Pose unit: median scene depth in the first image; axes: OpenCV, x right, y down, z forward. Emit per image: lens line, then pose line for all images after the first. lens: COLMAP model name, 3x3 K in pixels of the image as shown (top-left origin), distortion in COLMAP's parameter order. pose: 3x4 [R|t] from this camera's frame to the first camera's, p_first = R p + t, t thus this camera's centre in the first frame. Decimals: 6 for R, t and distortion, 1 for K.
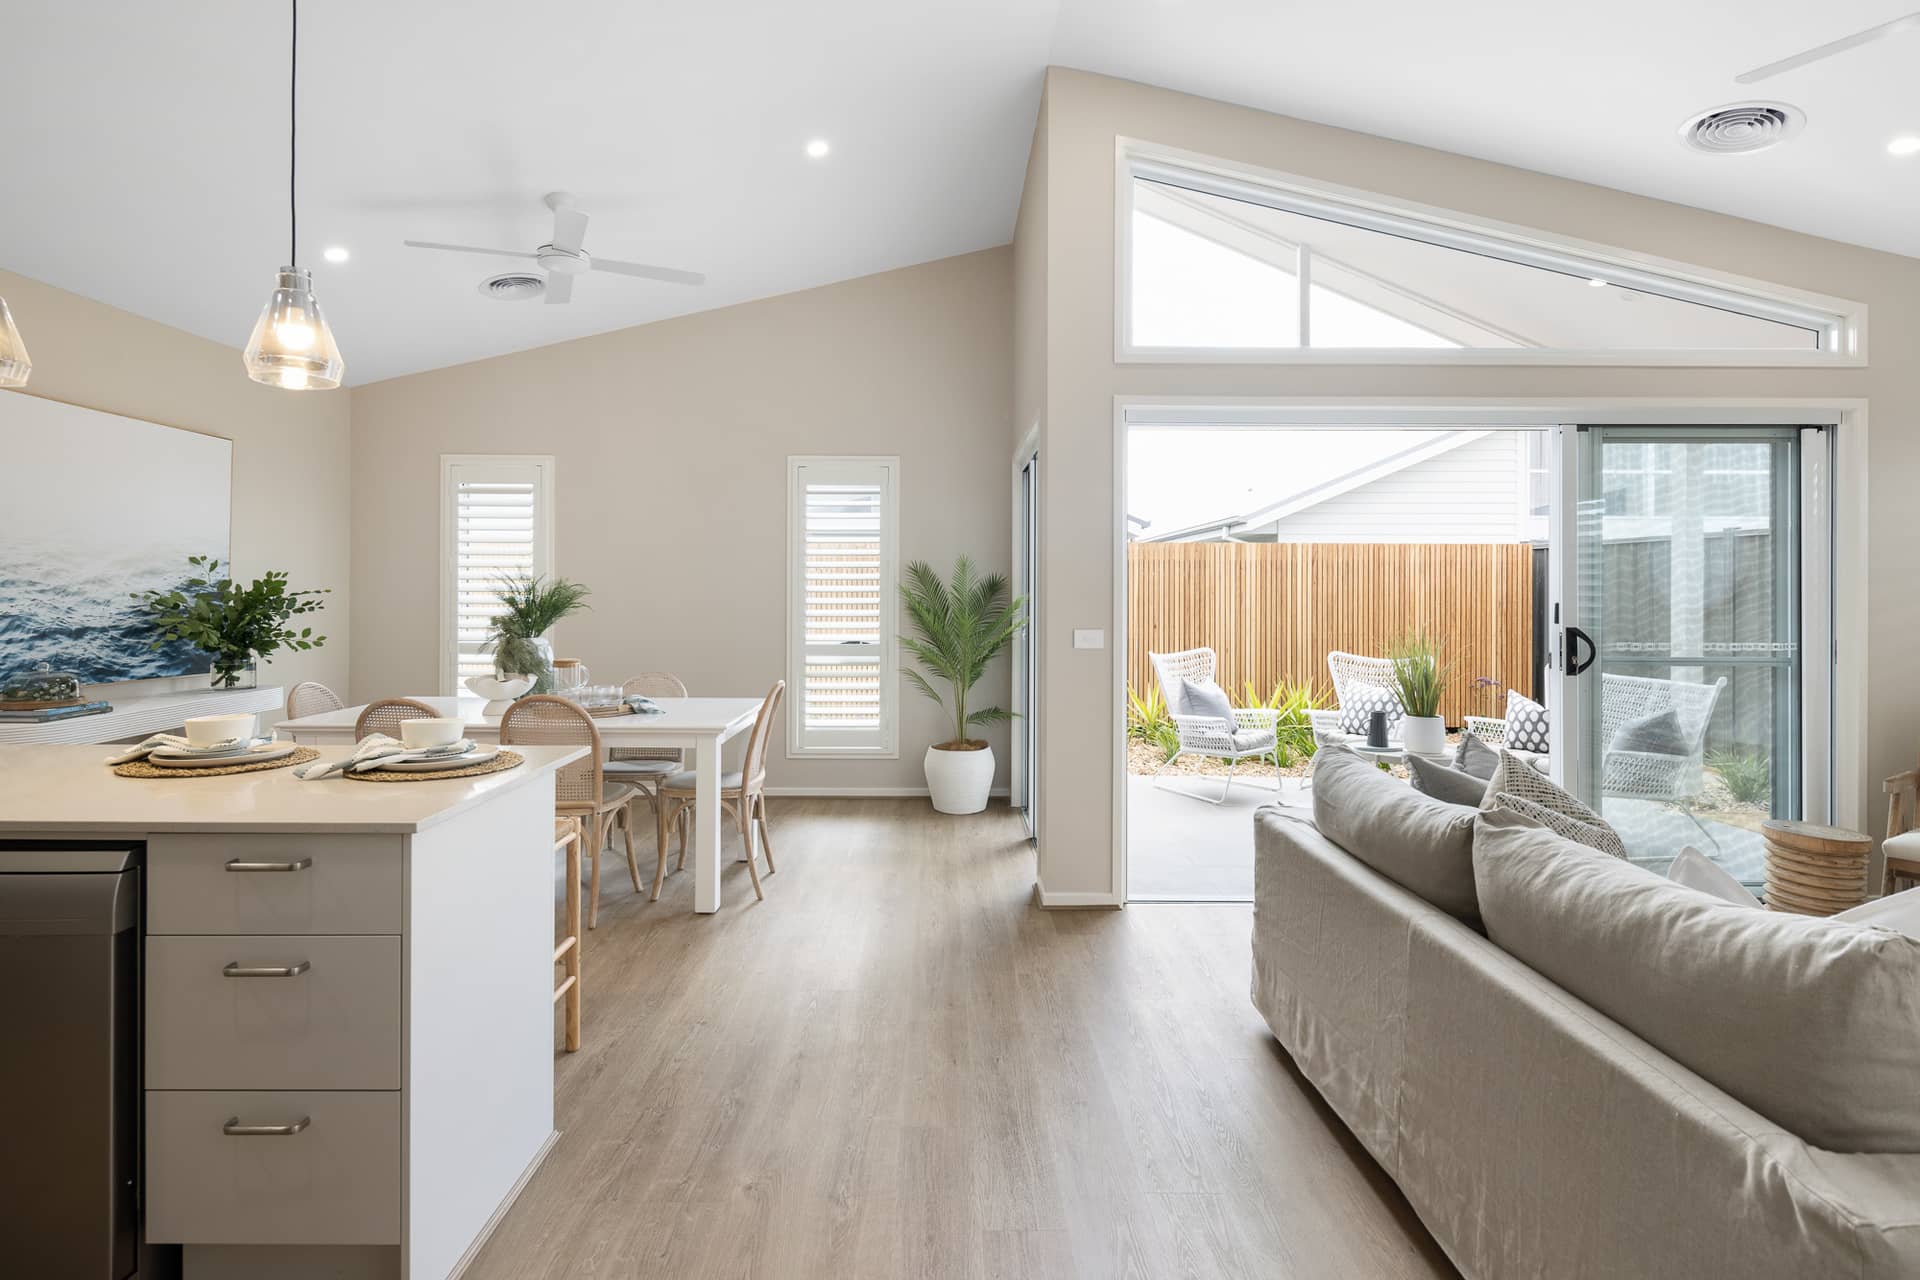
lens RADIAL K [[918.5, 0, 911.3], [0, 918.5, 589.7], [0, 0, 1]] dist [0.009509, -0.002095]
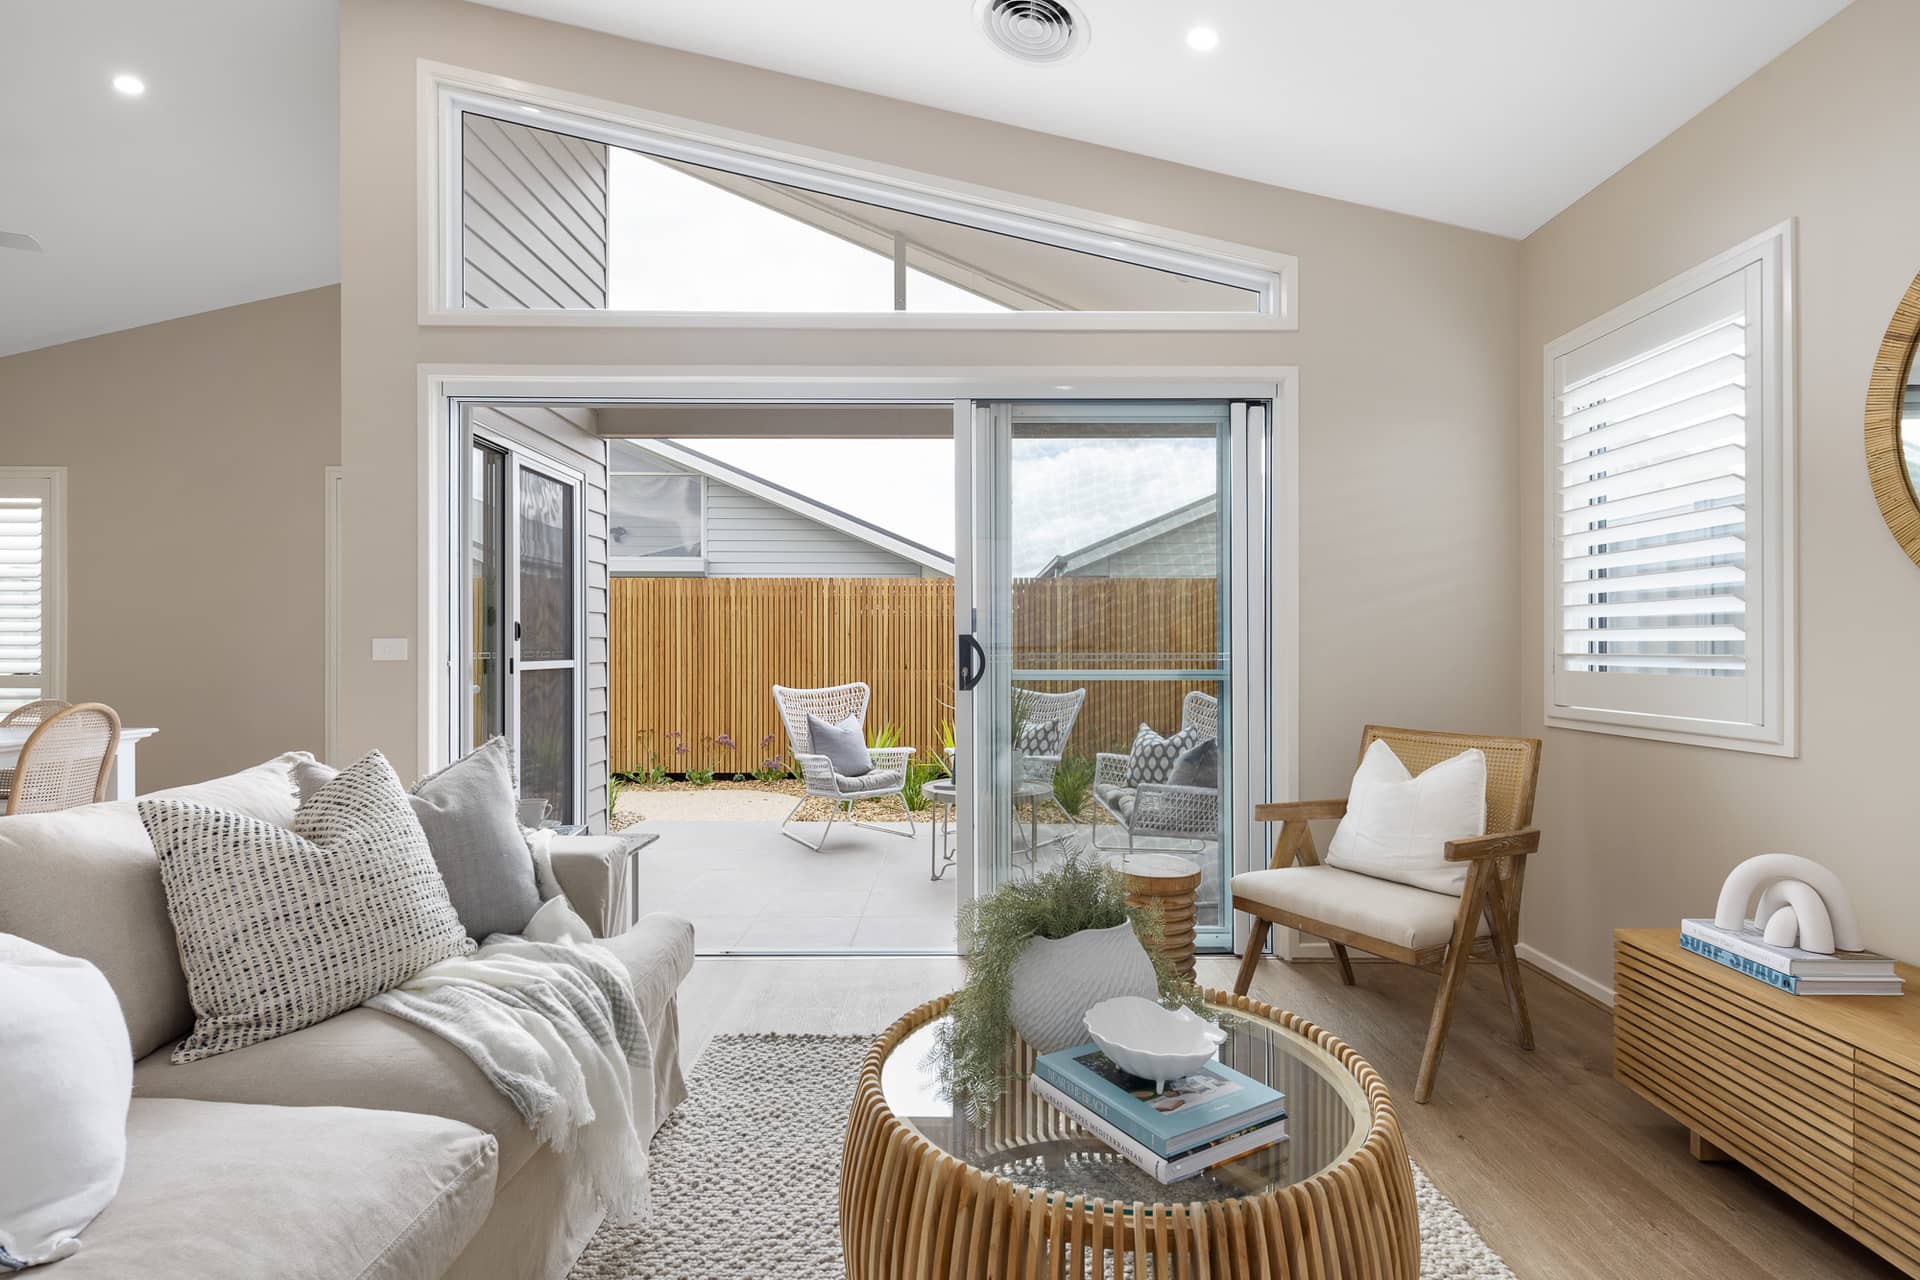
lens RADIAL K [[918.5, 0, 947.8], [0, 918.5, 650.4], [0, 0, 1]] dist [0.009509, -0.002095]
pose [[0.999990, -0.003927, 0.001911, 0.684281], [0.003929, 0.999992, -0.000859, 0.055712], [-0.001908, 0.000866, 0.999998, 0.138974]]
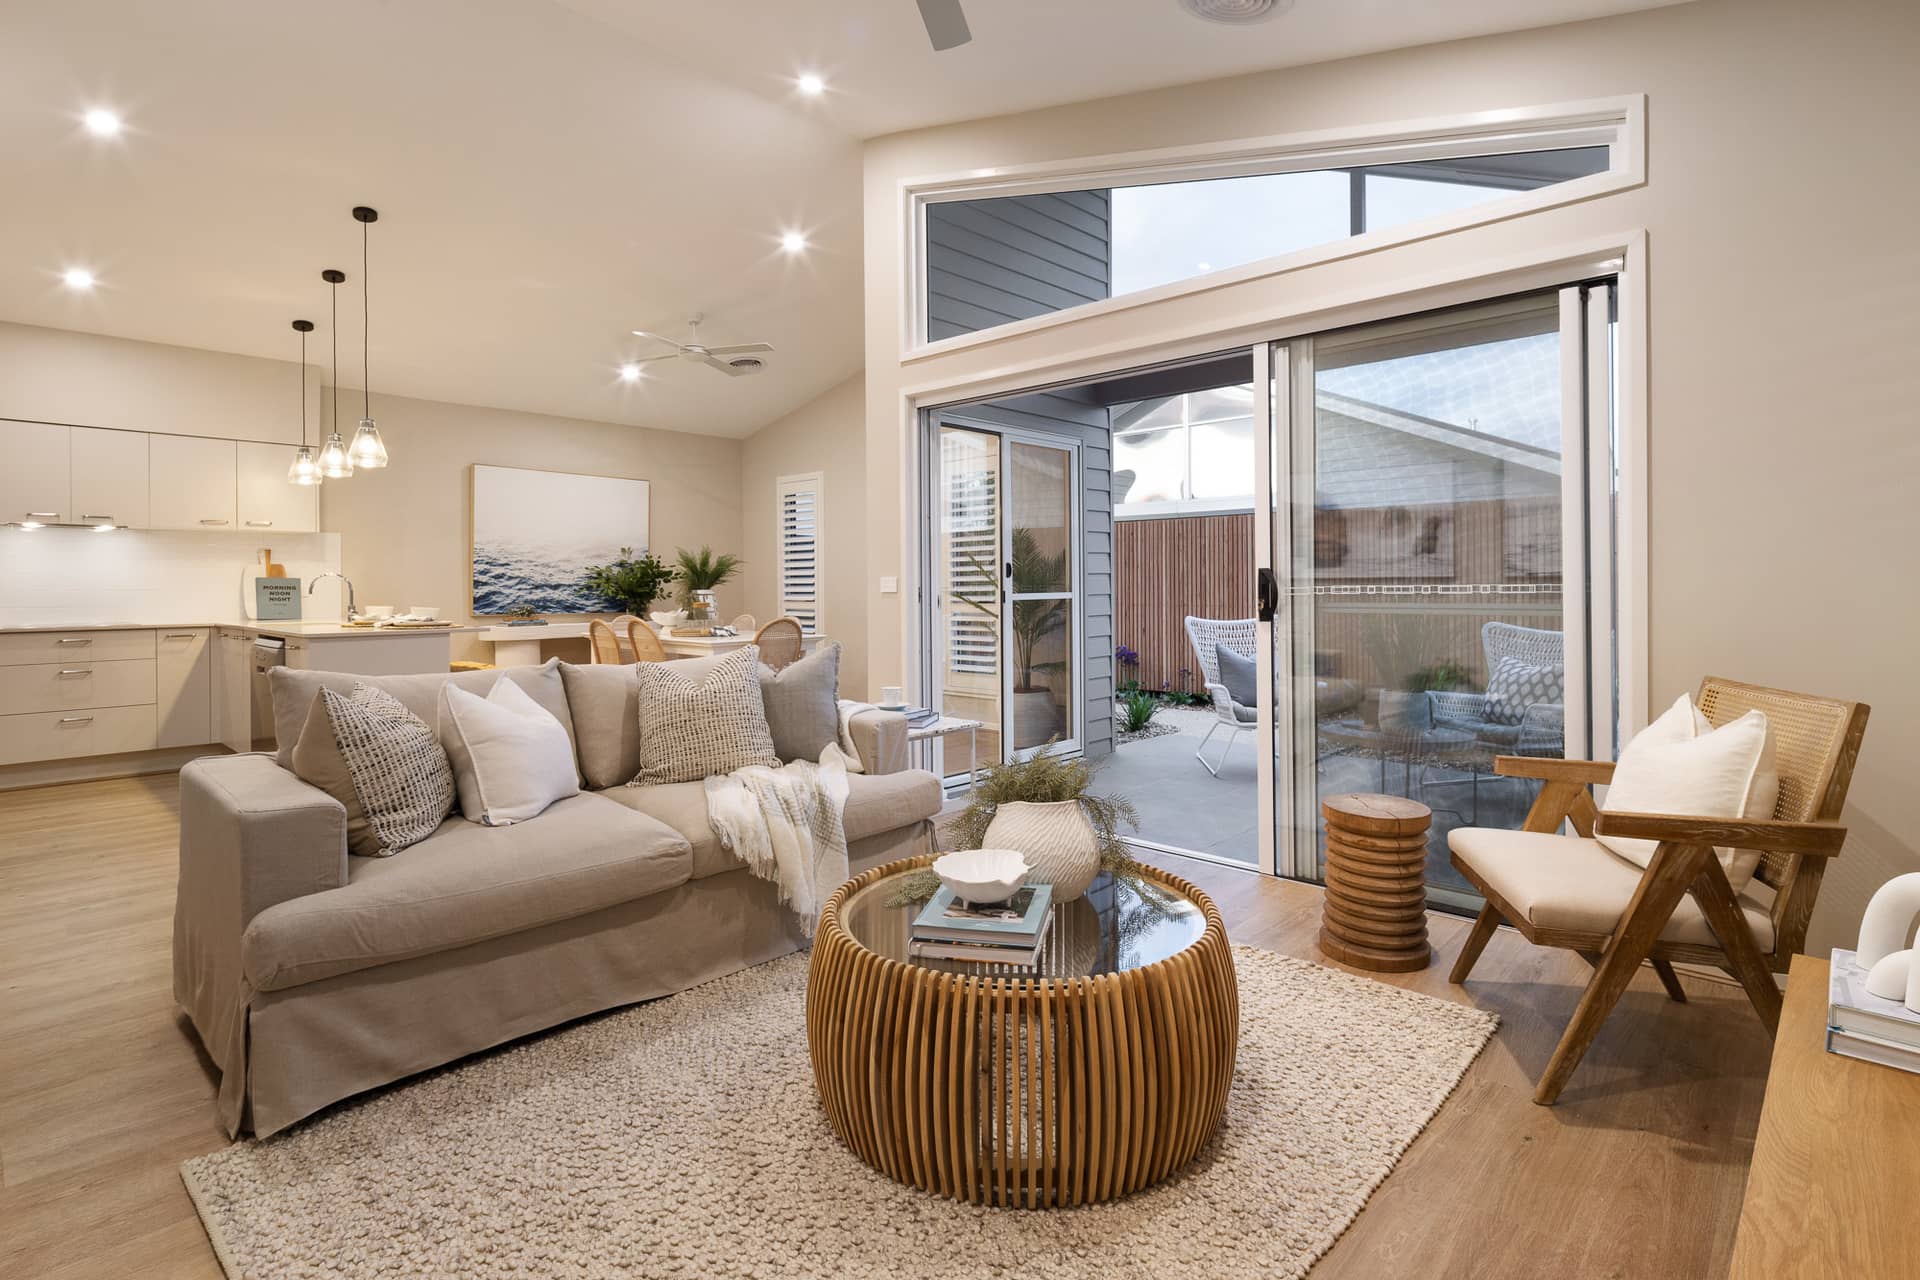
lens RADIAL K [[918.5, 0, 976.2], [0, 918.5, 587.2], [0, 0, 1]] dist [0.009509, -0.002095]
pose [[0.739363, -0.007371, -0.673266, 1.095699], [0.008459, 0.999963, -0.001658, 0.058184], [0.673254, -0.004470, 0.739398, 0.142363]]
